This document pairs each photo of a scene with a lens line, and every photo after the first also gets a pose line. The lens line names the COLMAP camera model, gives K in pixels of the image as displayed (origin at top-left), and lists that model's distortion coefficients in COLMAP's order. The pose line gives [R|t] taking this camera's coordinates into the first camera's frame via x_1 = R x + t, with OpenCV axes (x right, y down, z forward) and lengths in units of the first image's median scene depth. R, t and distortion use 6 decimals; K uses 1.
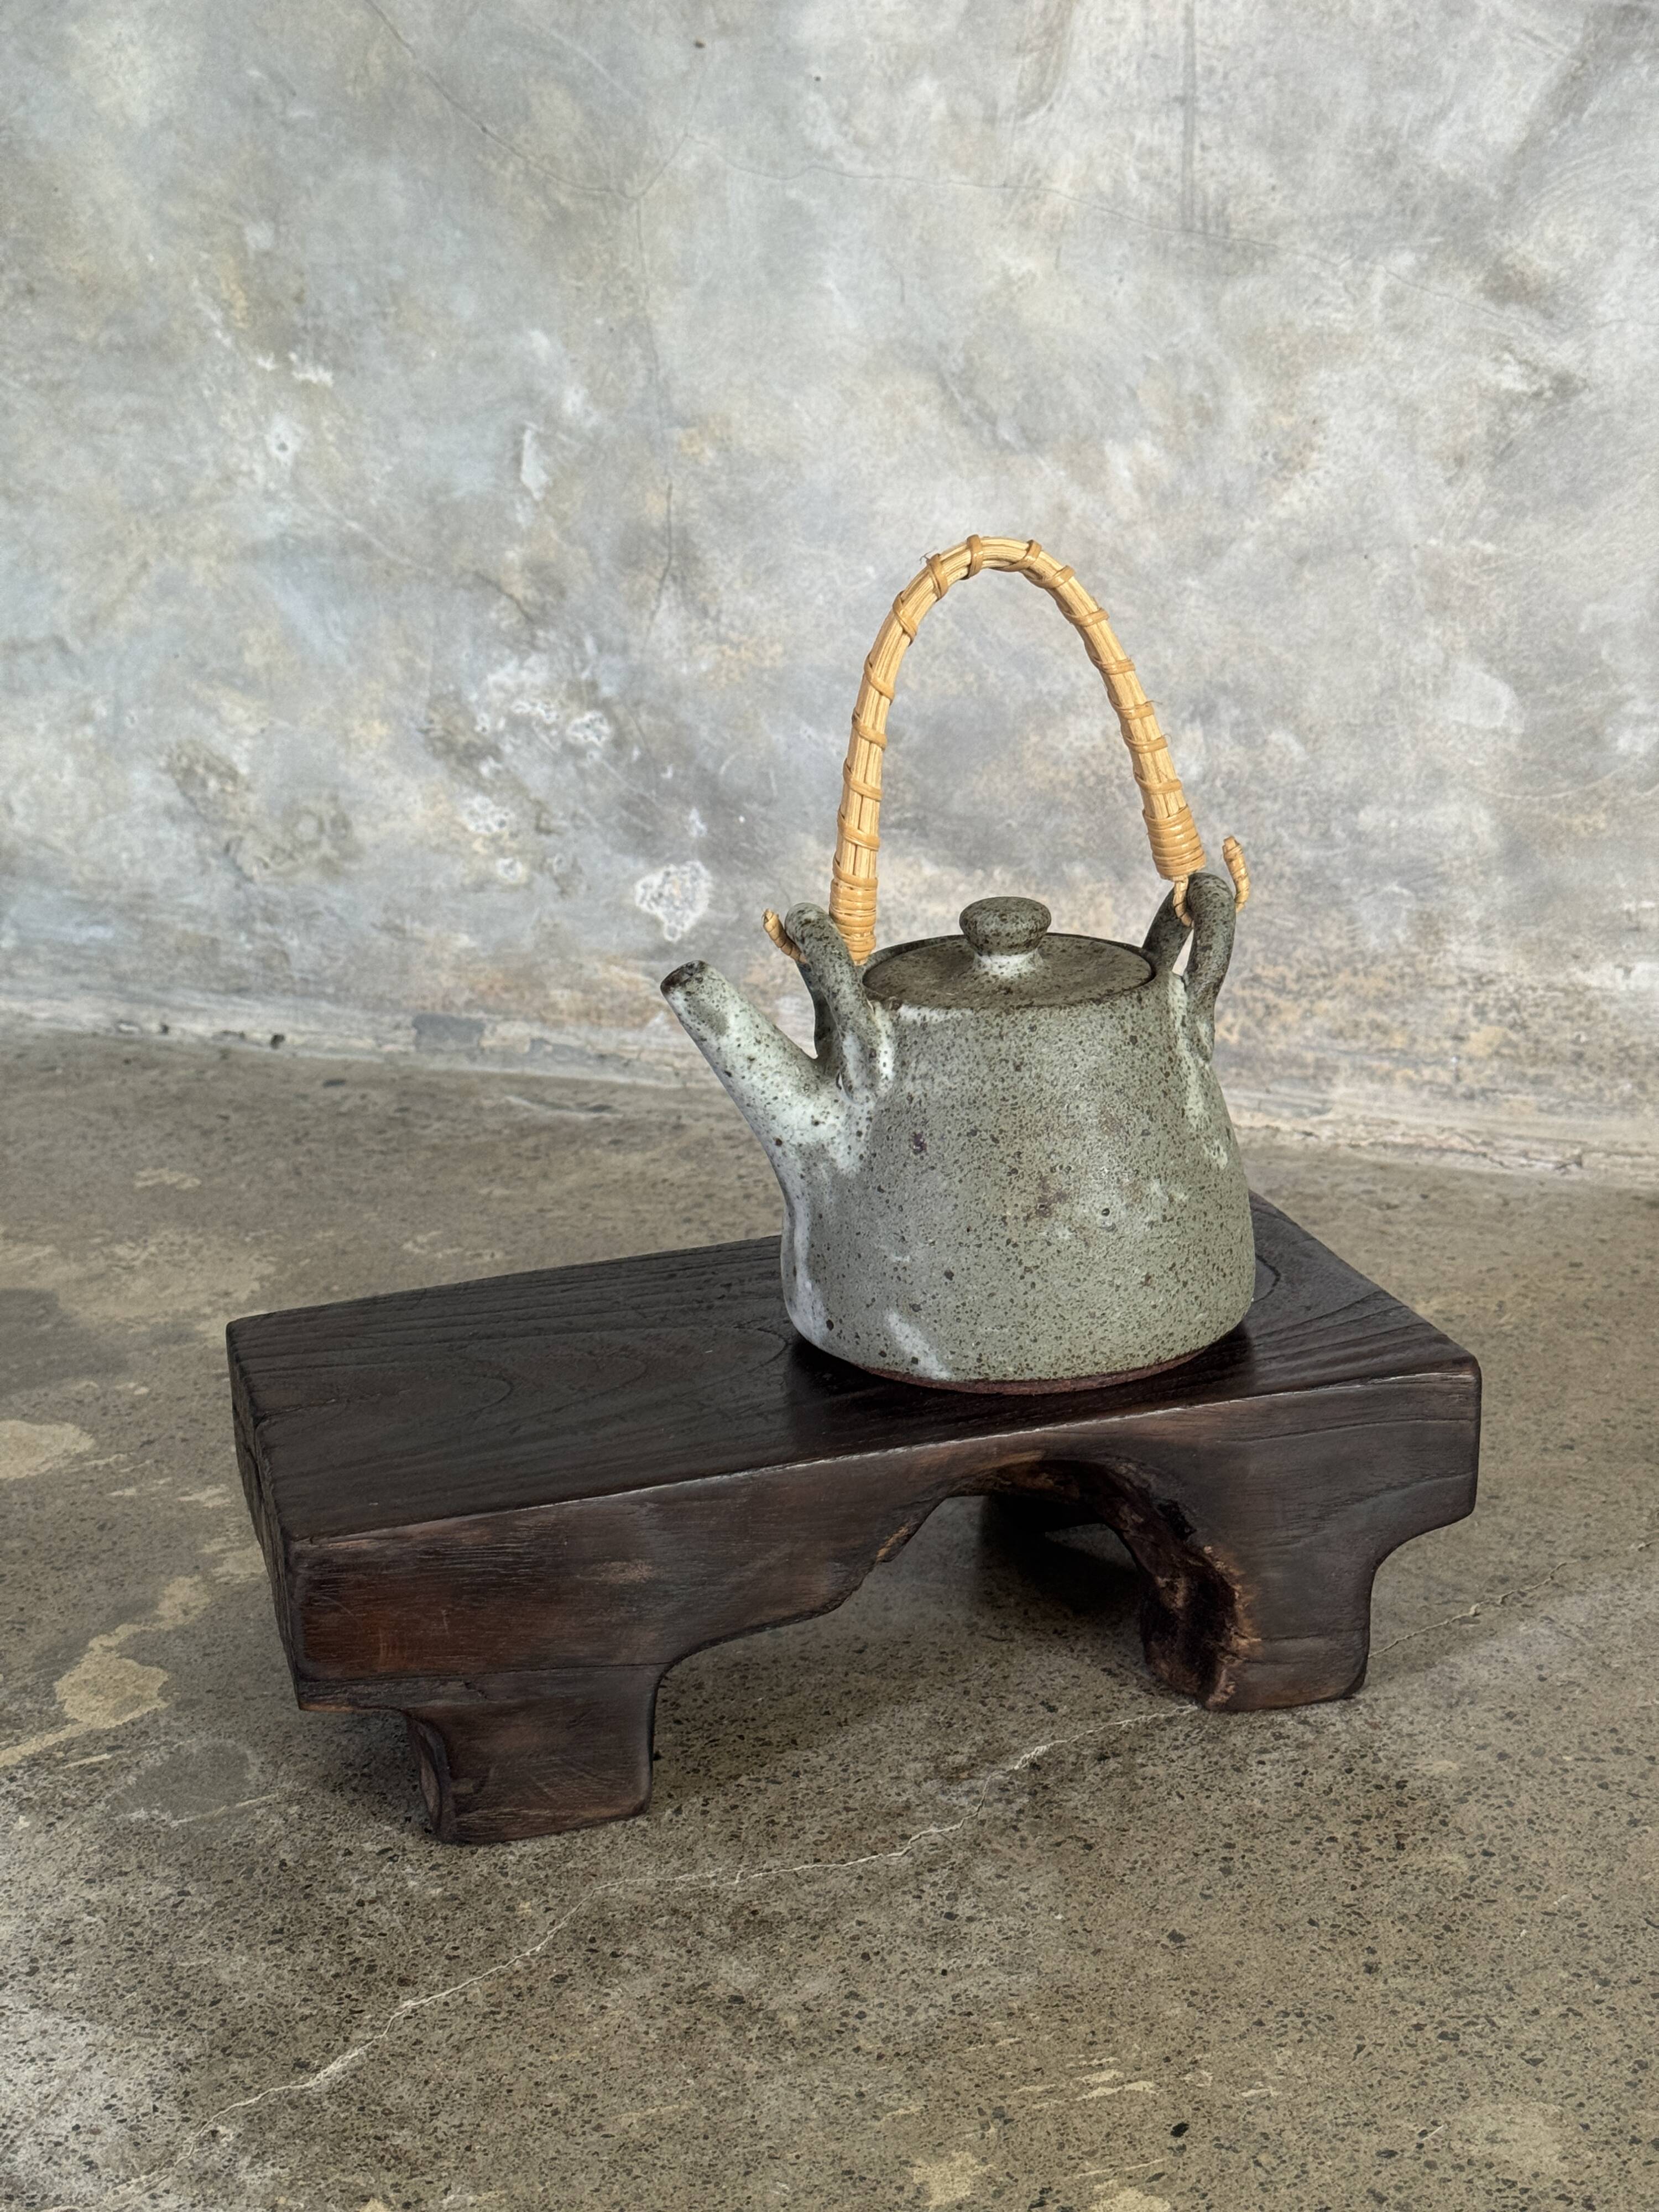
lens RADIAL K [[3085.6, 0, 846.8], [0, 3085.6, 1113.1], [0, 0, 1]] dist [0.115544, 0.000000]
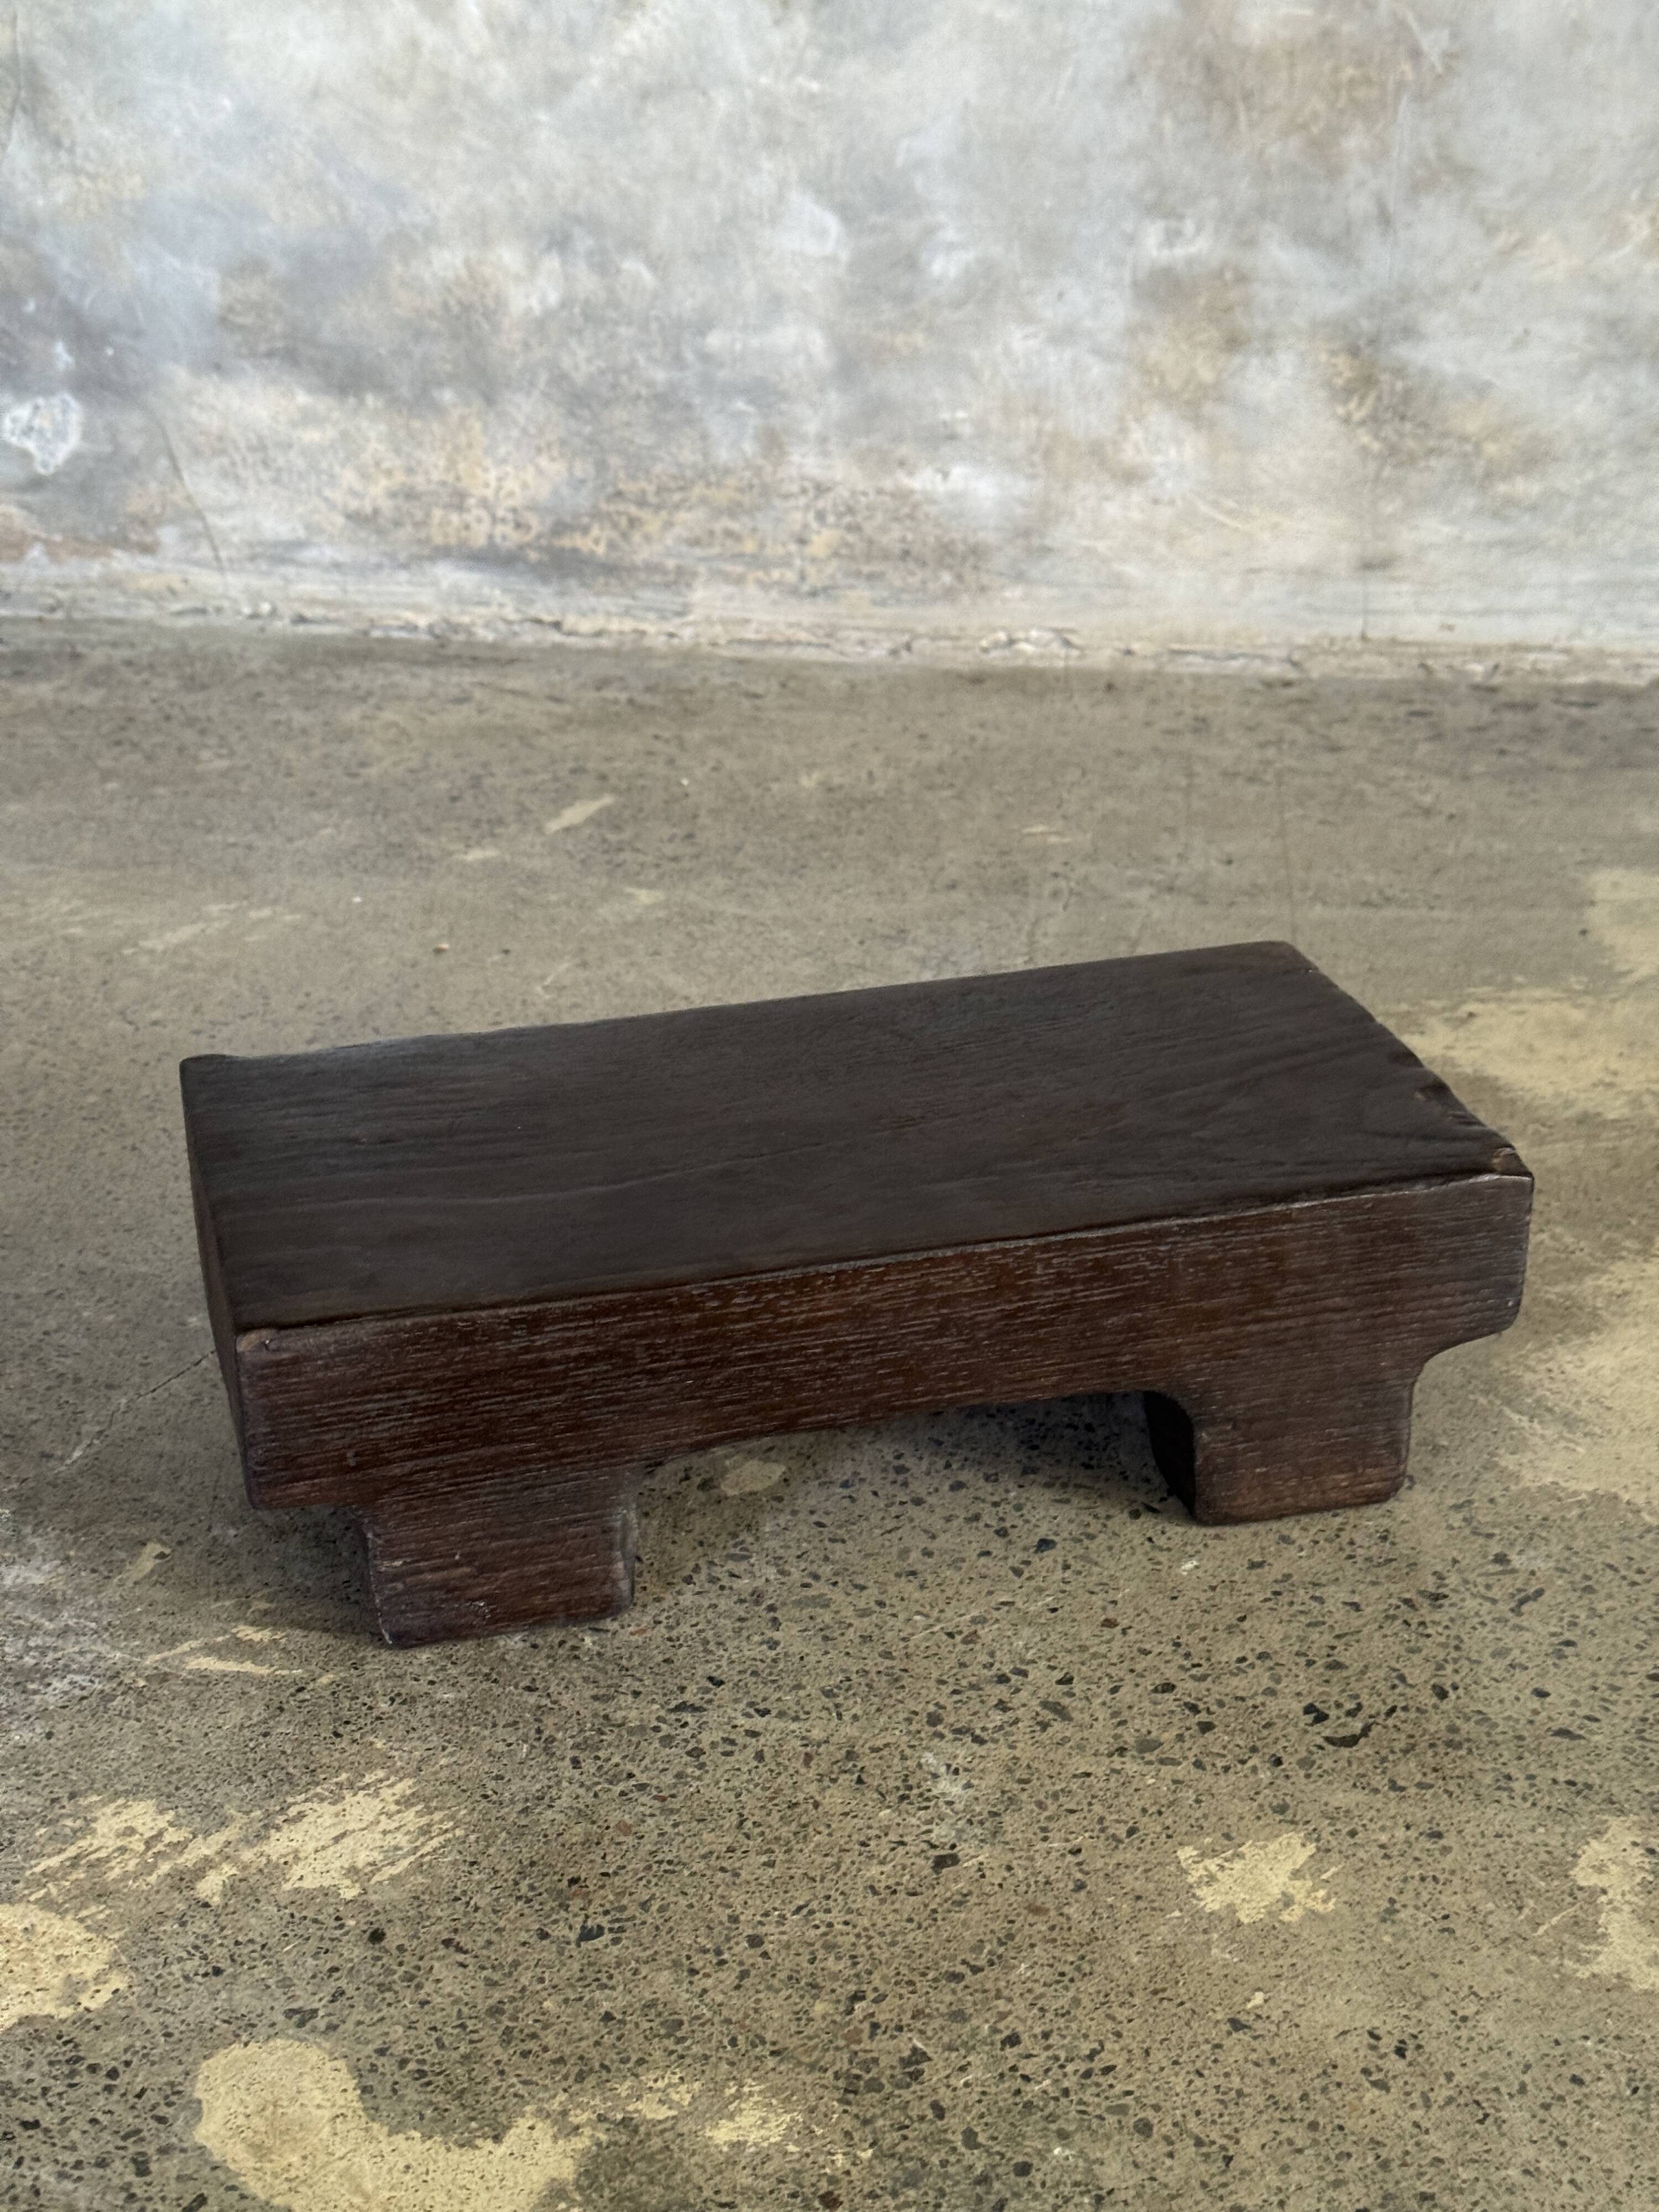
lens RADIAL K [[3085.6, 0, 800.1], [0, 3085.6, 1082.8], [0, 0, 1]] dist [0.115544, 0.000000]
pose [[0.965190, -0.085310, 0.247244, -0.097295], [0.048286, 0.987182, 0.152122, -0.001081], [-0.257052, -0.134888, 0.956937, -0.102023]]
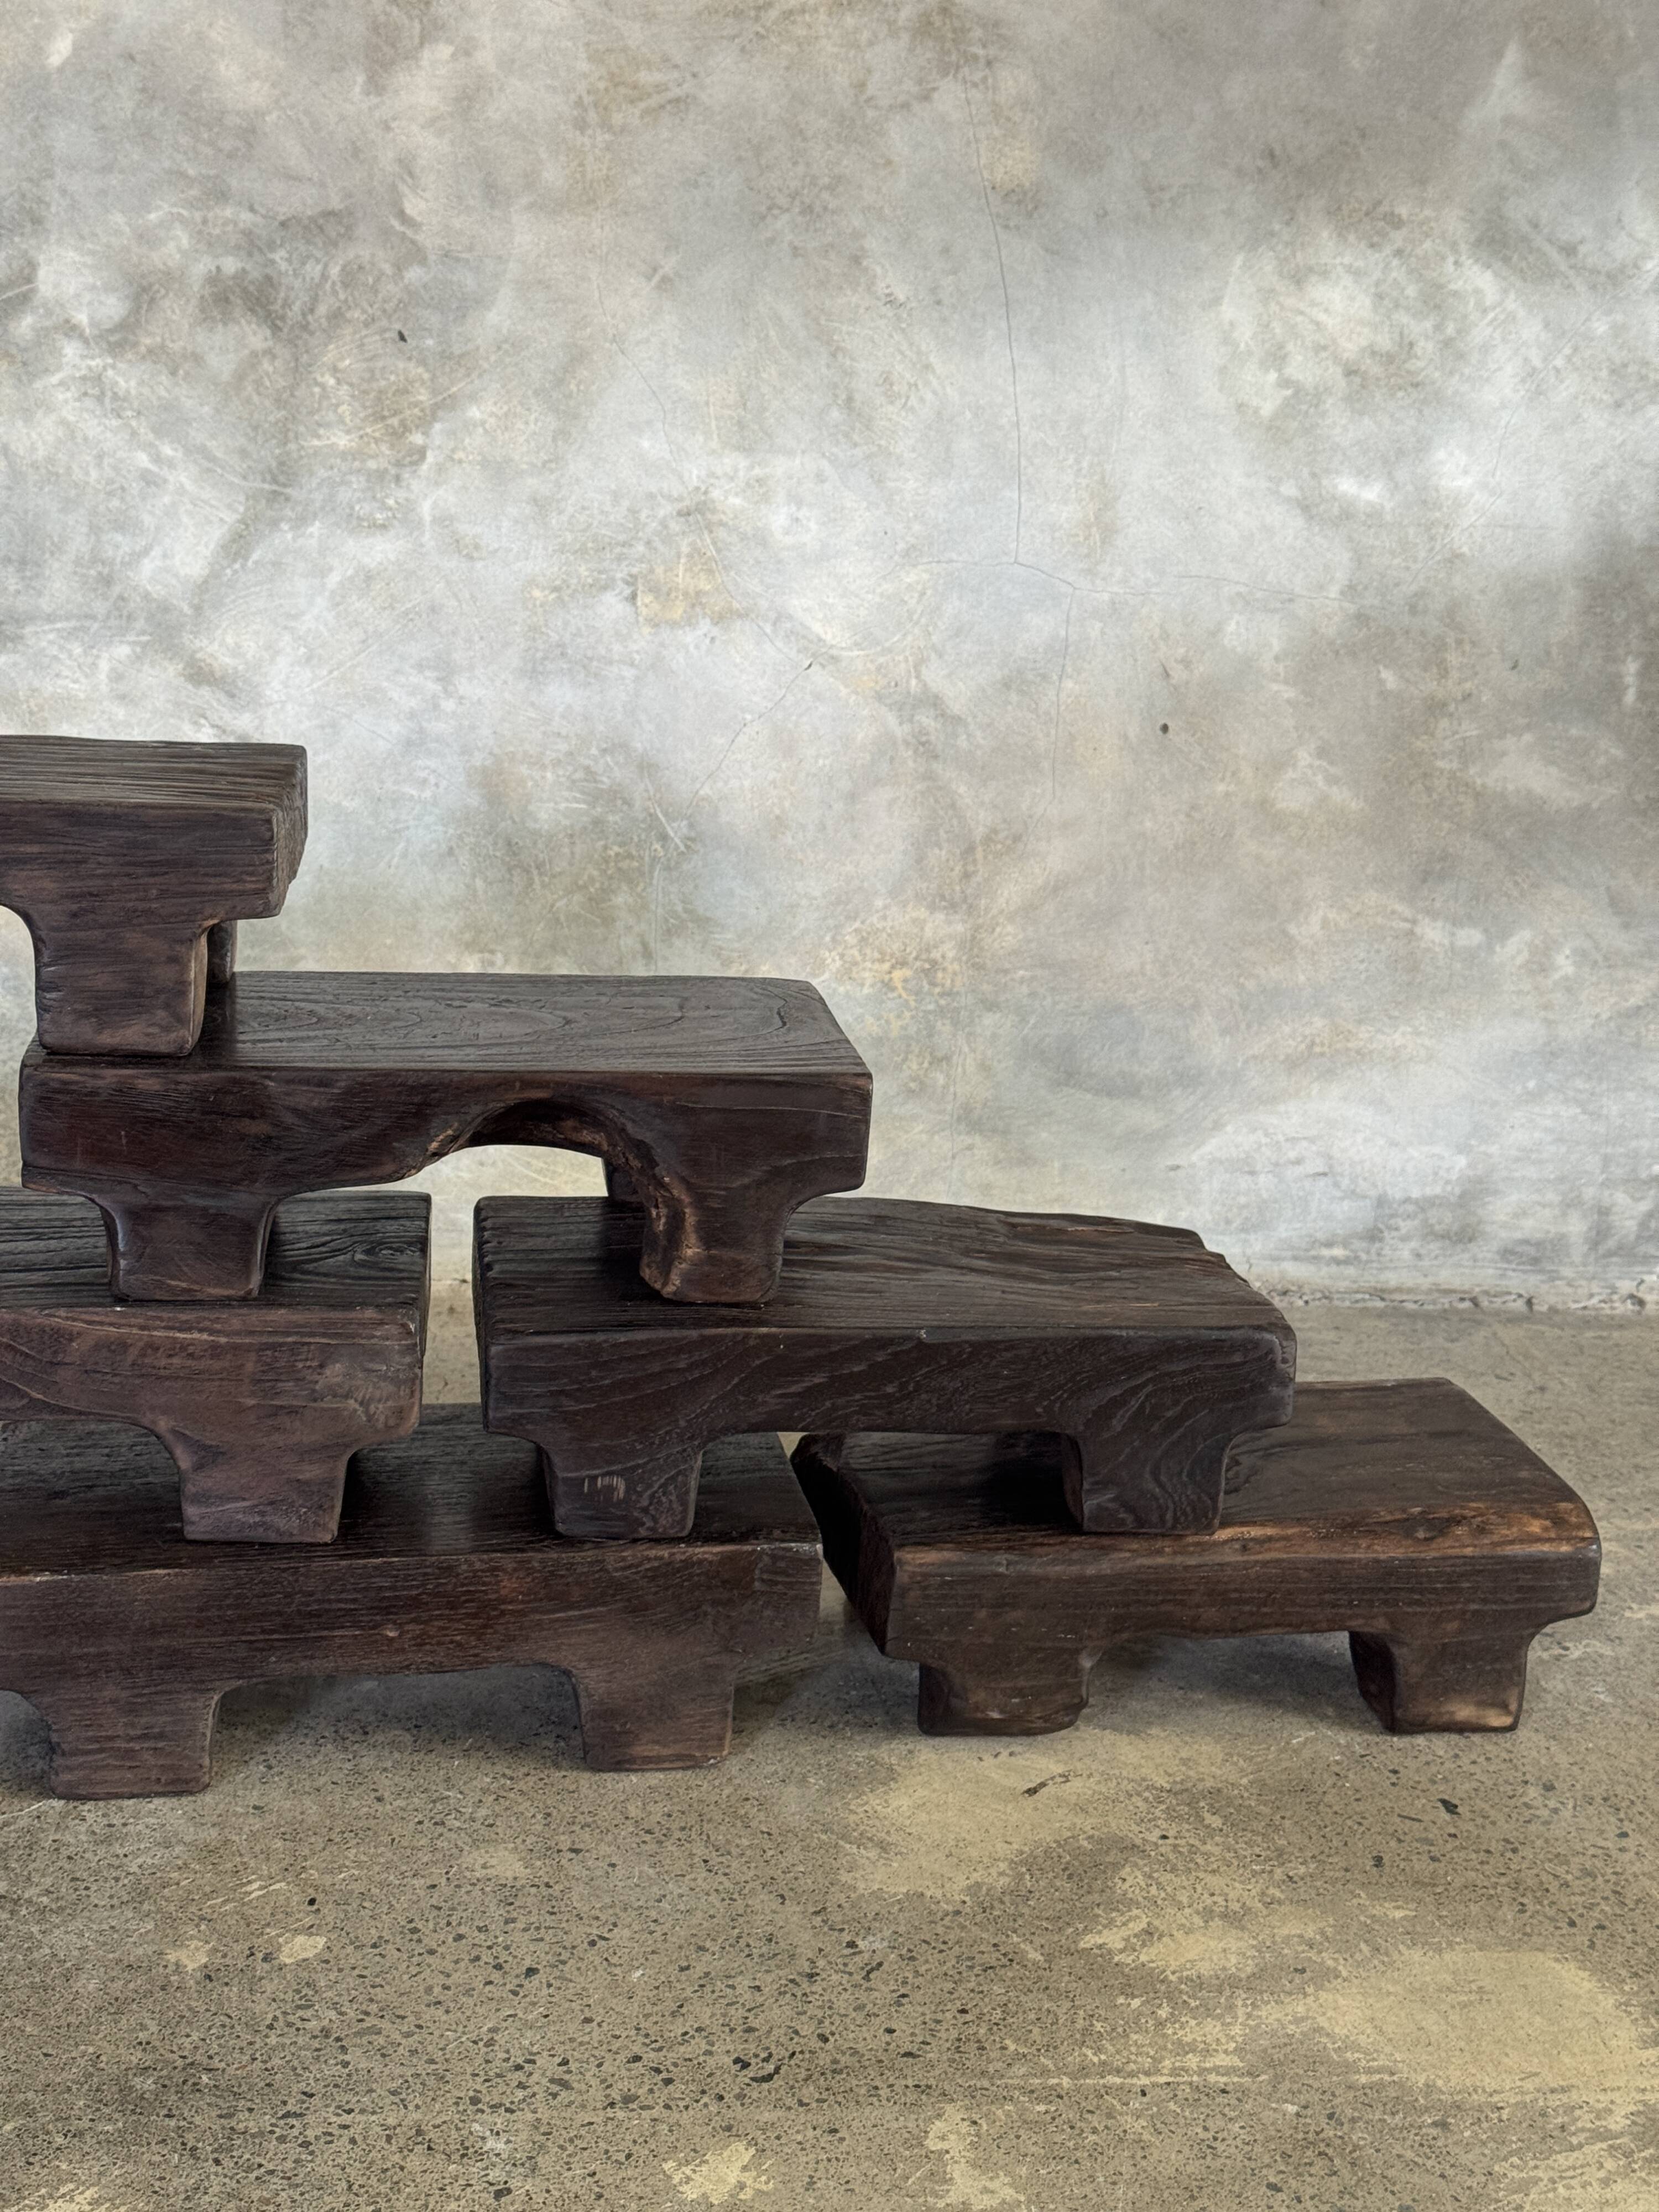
lens RADIAL K [[3085.6, 0, 840.9], [0, 3085.6, 1096.9], [0, 0, 1]] dist [0.115544, 0.000000]
pose [[0.854731, -0.062331, 0.515315, -0.255304], [0.076936, 0.997011, -0.007015, -0.038386], [-0.513338, 0.045642, 0.856972, -0.316292]]
